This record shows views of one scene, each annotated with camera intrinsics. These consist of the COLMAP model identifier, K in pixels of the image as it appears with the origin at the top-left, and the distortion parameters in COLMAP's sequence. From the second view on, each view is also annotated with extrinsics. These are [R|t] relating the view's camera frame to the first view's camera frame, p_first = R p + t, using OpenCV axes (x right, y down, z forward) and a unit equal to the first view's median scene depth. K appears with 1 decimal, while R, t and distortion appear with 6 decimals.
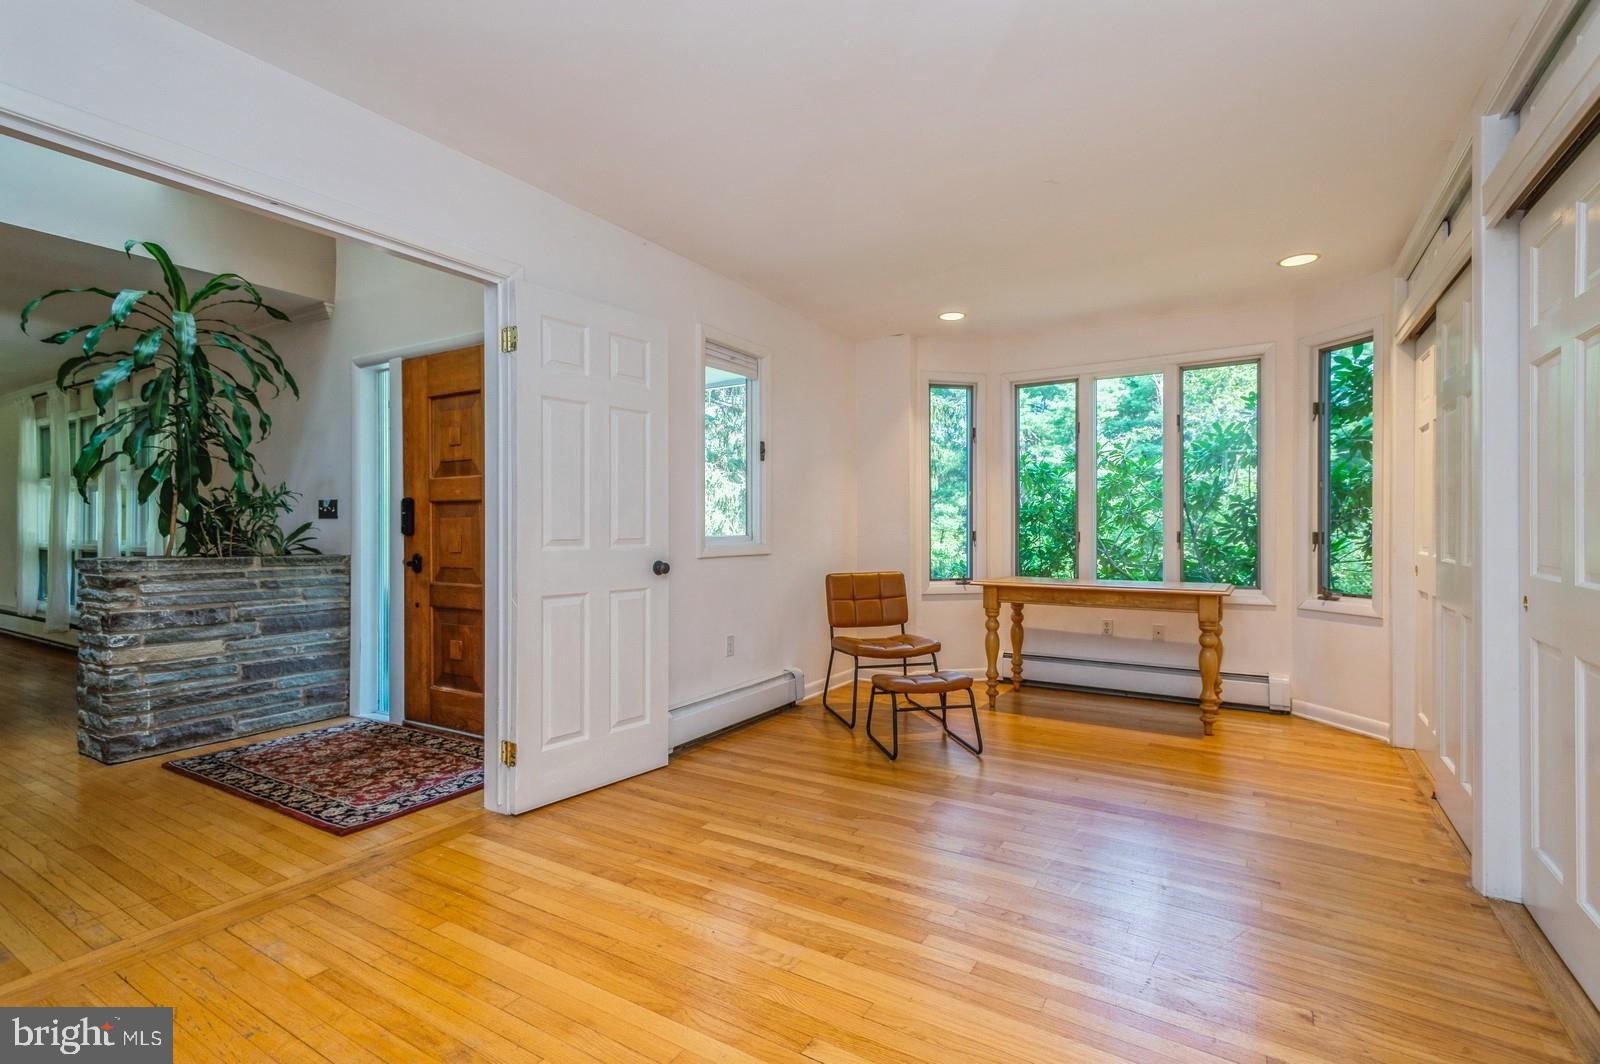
lens RADIAL K [[742.5, 0, 793.3], [0, 742.5, 529.1], [0, 0, 1]] dist [0.017354, -0.006775]
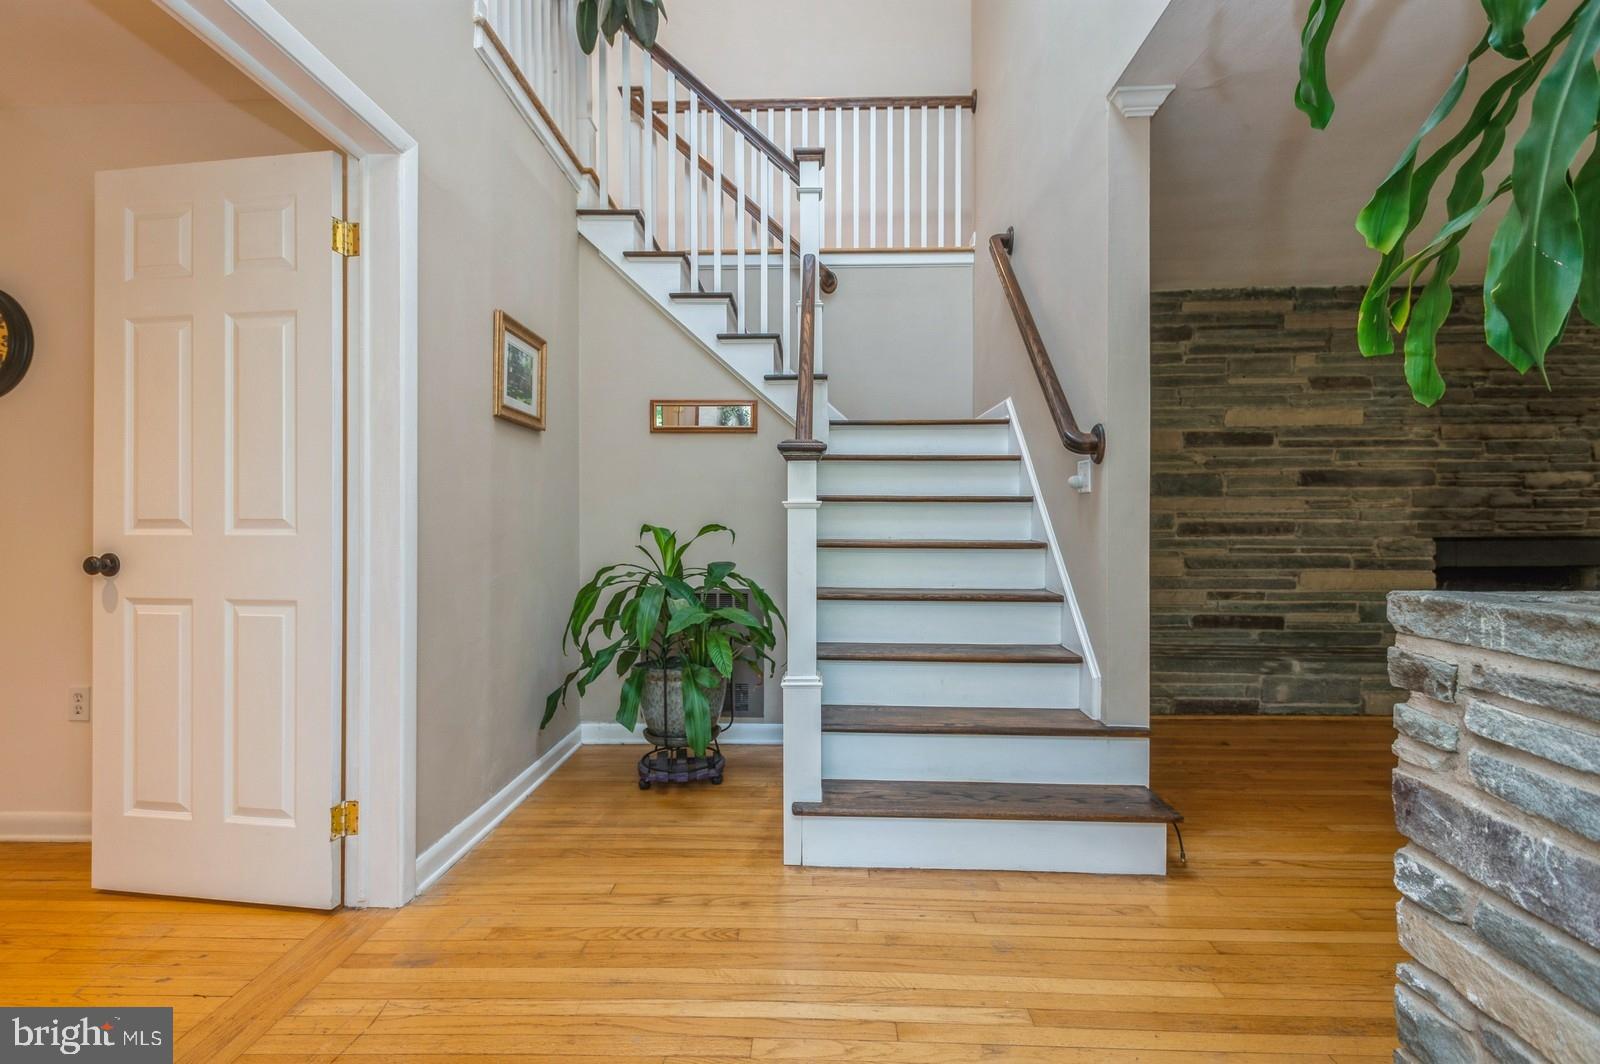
lens RADIAL K [[742.5, 0, 807.7], [0, 742.5, 519.4], [0, 0, 1]] dist [0.017354, -0.006775]
pose [[-0.859987, -0.001886, -0.510312, -0.495549], [-0.000237, 0.999995, -0.003297, 0.013150], [0.510315, -0.002715, -0.859983, 1.002970]]
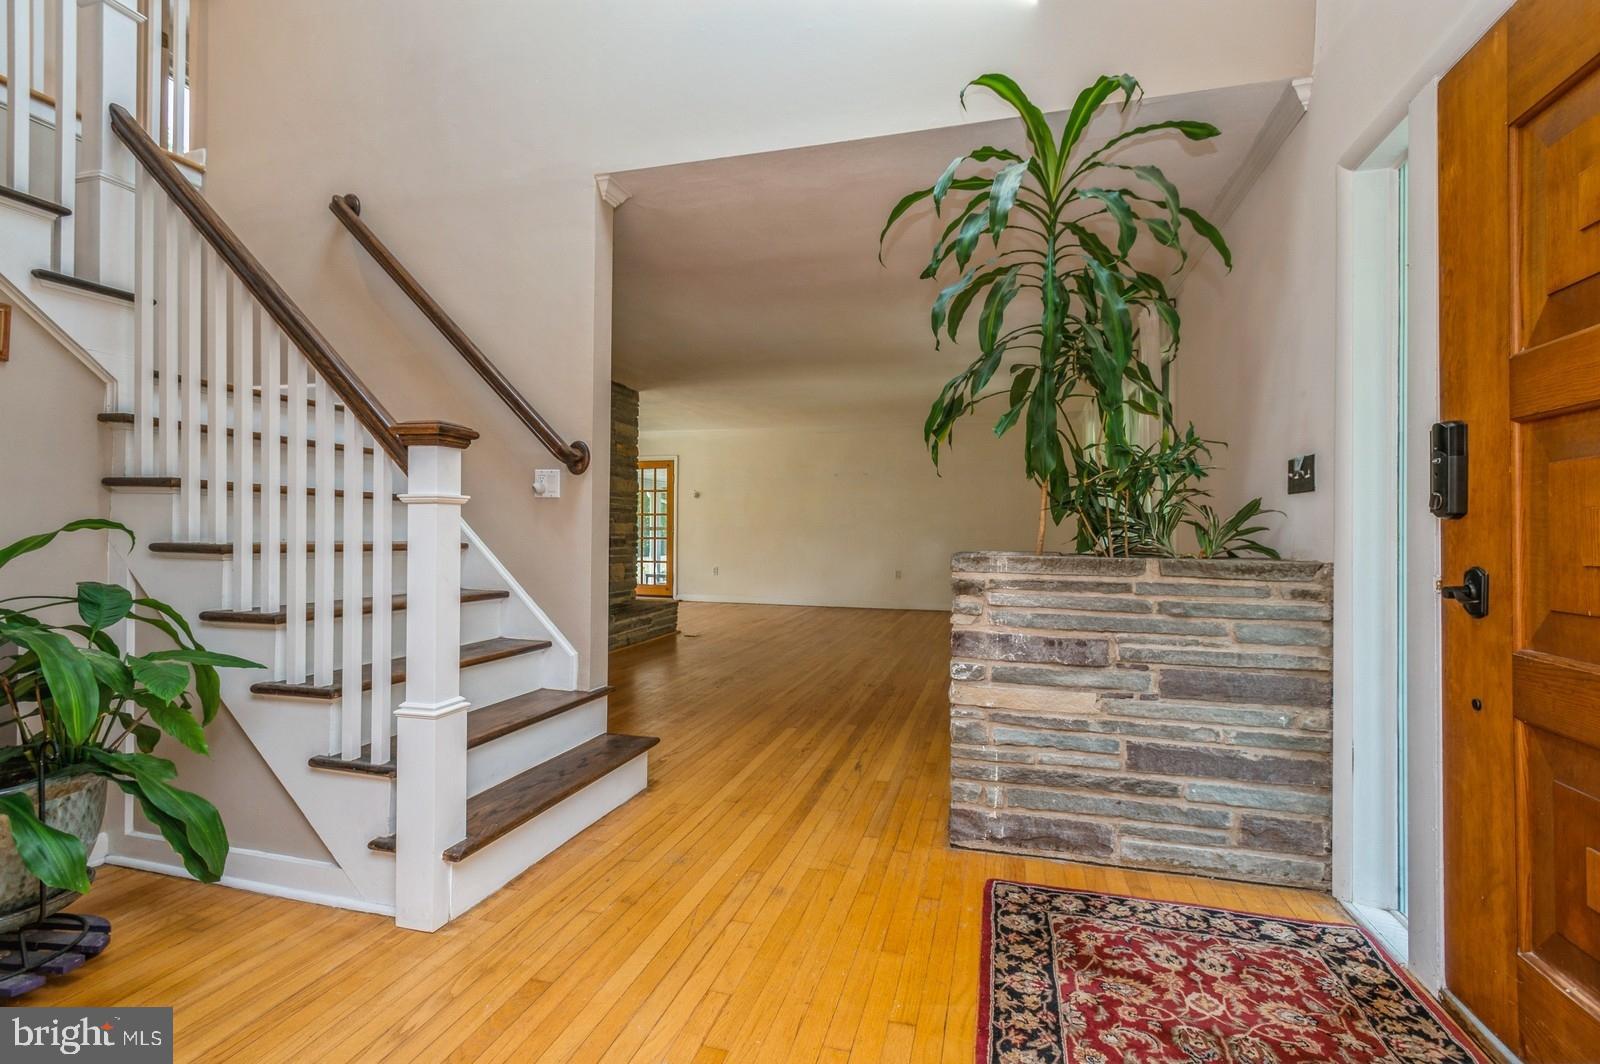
lens RADIAL K [[742.5, 0, 799.3], [0, 742.5, 522.4], [0, 0, 1]] dist [0.017354, -0.006775]
pose [[0.282754, -0.009033, -0.959150, -0.247483], [-0.009898, 0.999875, -0.012335, 0.019375], [0.959141, 0.012982, 0.282630, 0.585198]]
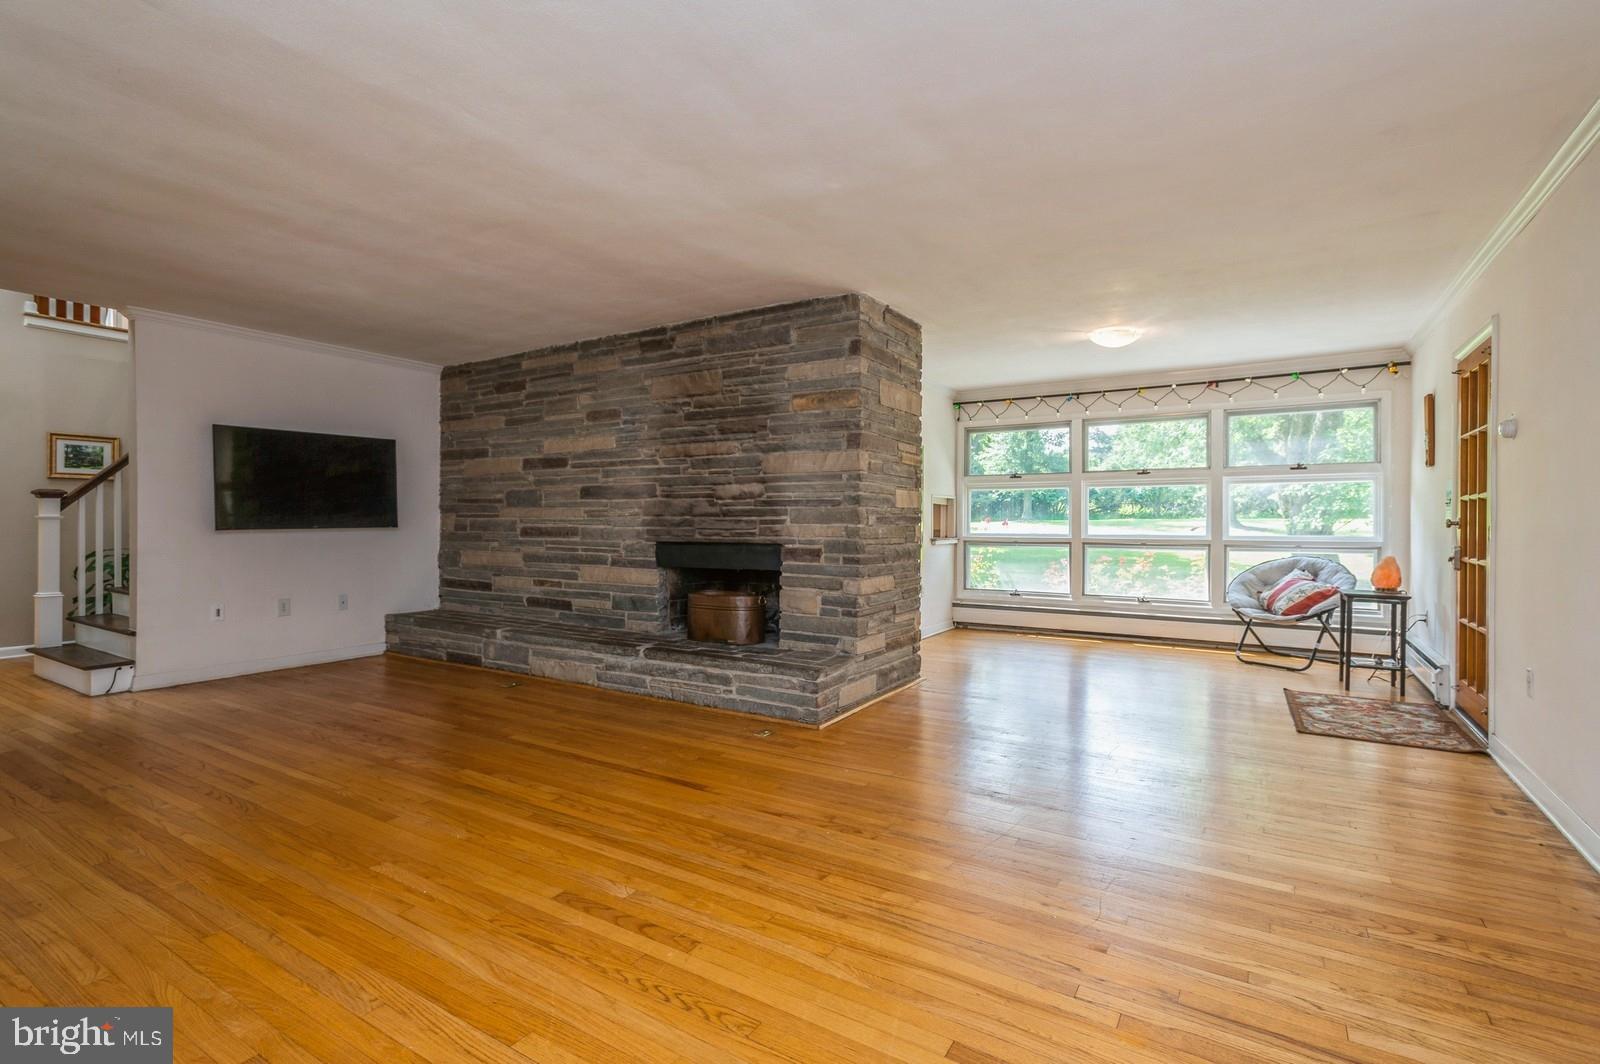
lens RADIAL K [[742.5, 0, 802.6], [0, 742.5, 525.2], [0, 0, 1]] dist [0.017354, -0.006775]
pose [[-0.999983, -0.005554, -0.001601, -2.144333], [-0.005565, 0.999957, 0.007374, -0.003732], [0.001560, 0.007383, -0.999972, 1.838557]]
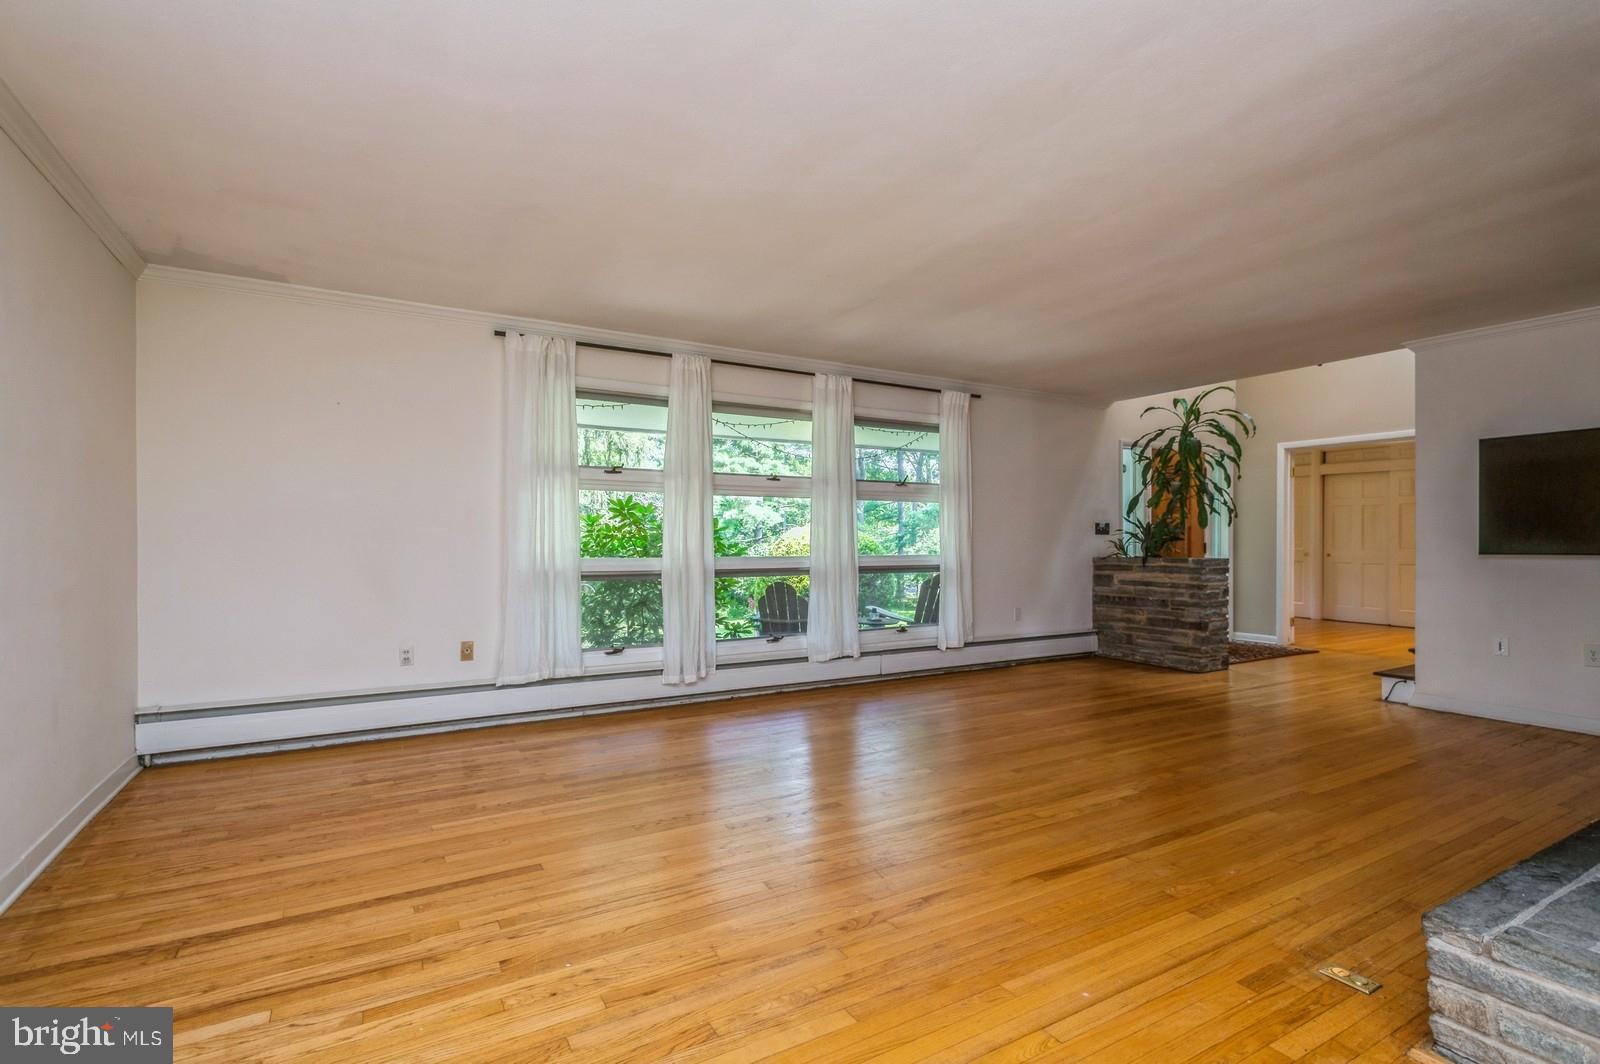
lens RADIAL K [[742.5, 0, 798.3], [0, 742.5, 539.9], [0, 0, 1]] dist [0.017354, -0.006775]
pose [[0.469151, 0.002256, 0.883115, -2.692929], [0.006040, 0.999965, -0.005763, -0.002364], [-0.883097, 0.008037, 0.469121, 0.940772]]
